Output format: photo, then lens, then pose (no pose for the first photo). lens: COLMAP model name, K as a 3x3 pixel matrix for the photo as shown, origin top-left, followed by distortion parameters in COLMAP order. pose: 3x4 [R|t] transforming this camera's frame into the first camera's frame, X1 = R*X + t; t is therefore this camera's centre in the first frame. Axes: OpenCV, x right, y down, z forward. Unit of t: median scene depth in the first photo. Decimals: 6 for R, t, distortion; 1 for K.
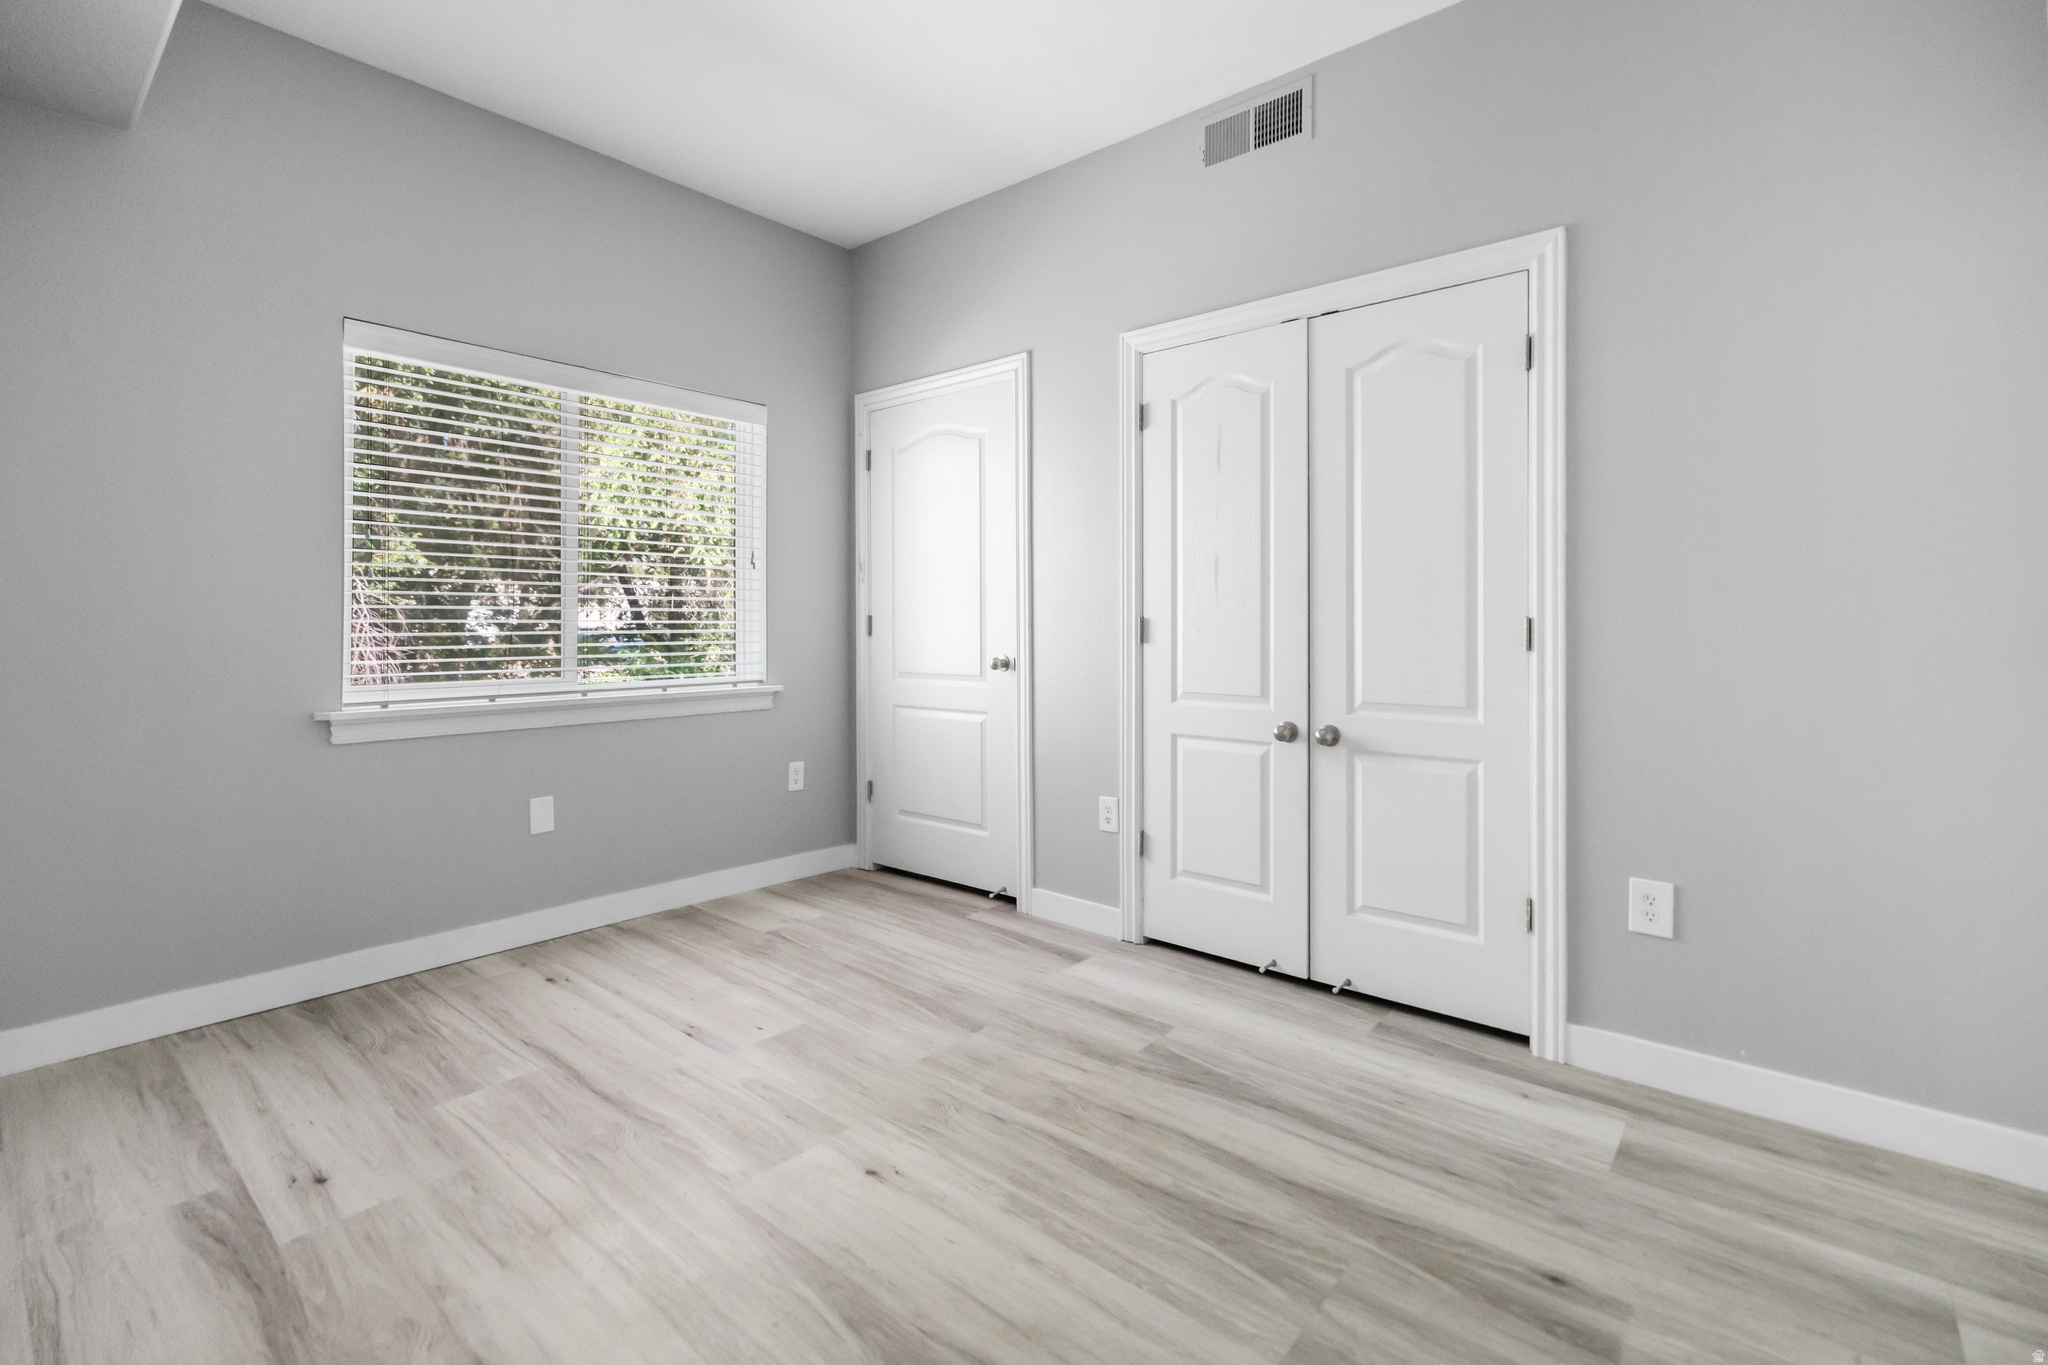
lens RADIAL K [[928.7, 0, 1021.0], [0, 928.7, 613.2], [0, 0, 1]] dist [-0.012278, 0.007748]
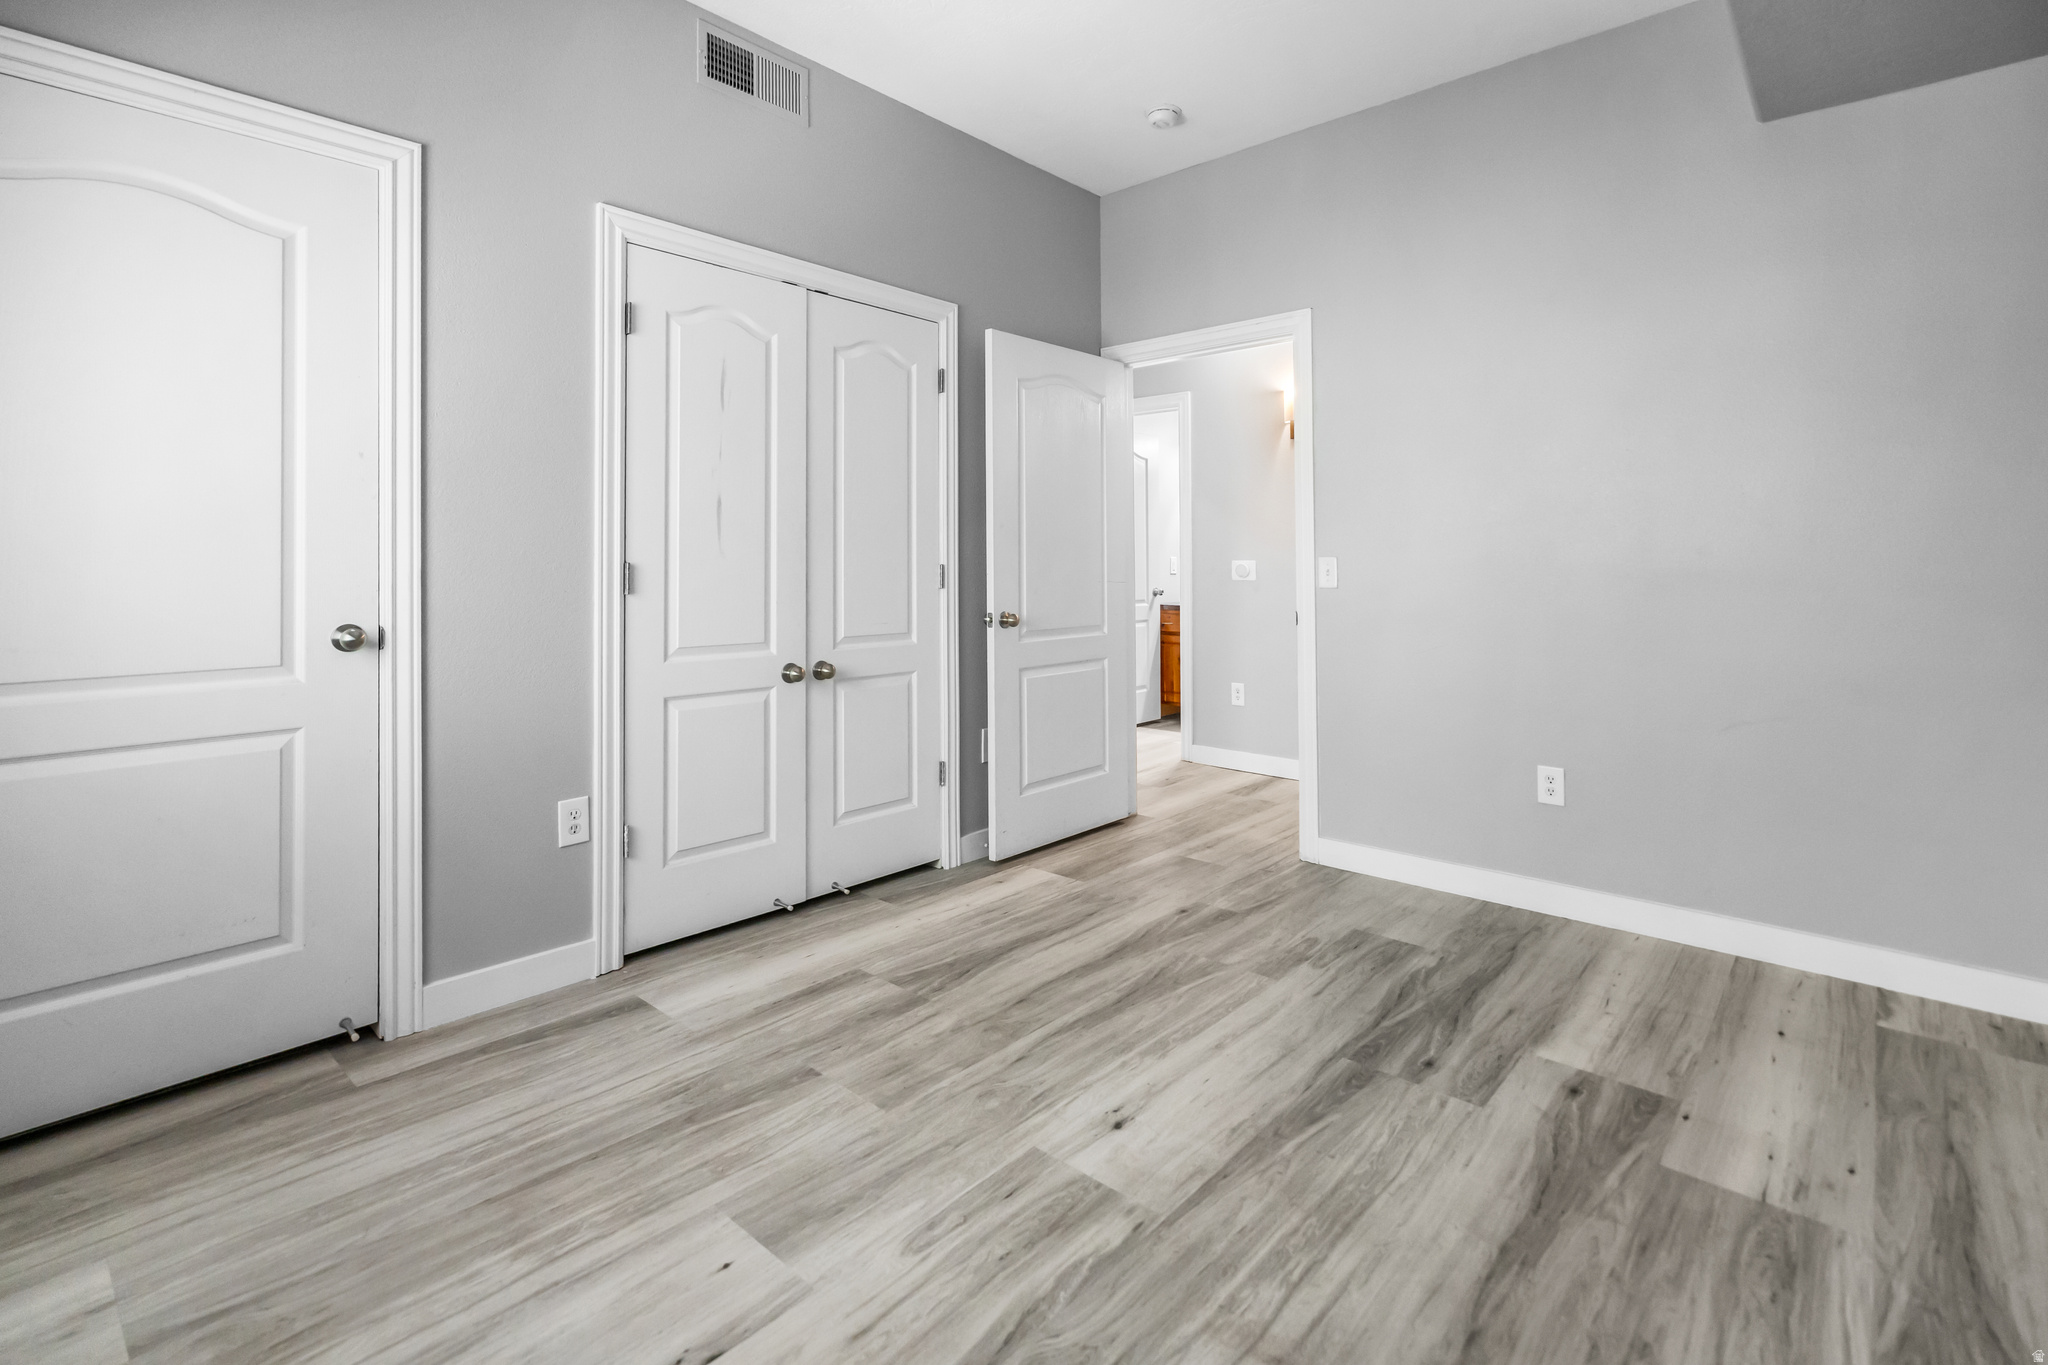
lens RADIAL K [[974.6, 0, 1021.1], [0, 974.6, 562.3], [0, 0, 1]] dist [0.000809, 0.000611]
pose [[0.012824, 0.004222, 0.999909, -0.898992], [-0.015508, 0.999872, -0.004023, 0.004562], [-0.999797, -0.015455, 0.012888, 0.816026]]
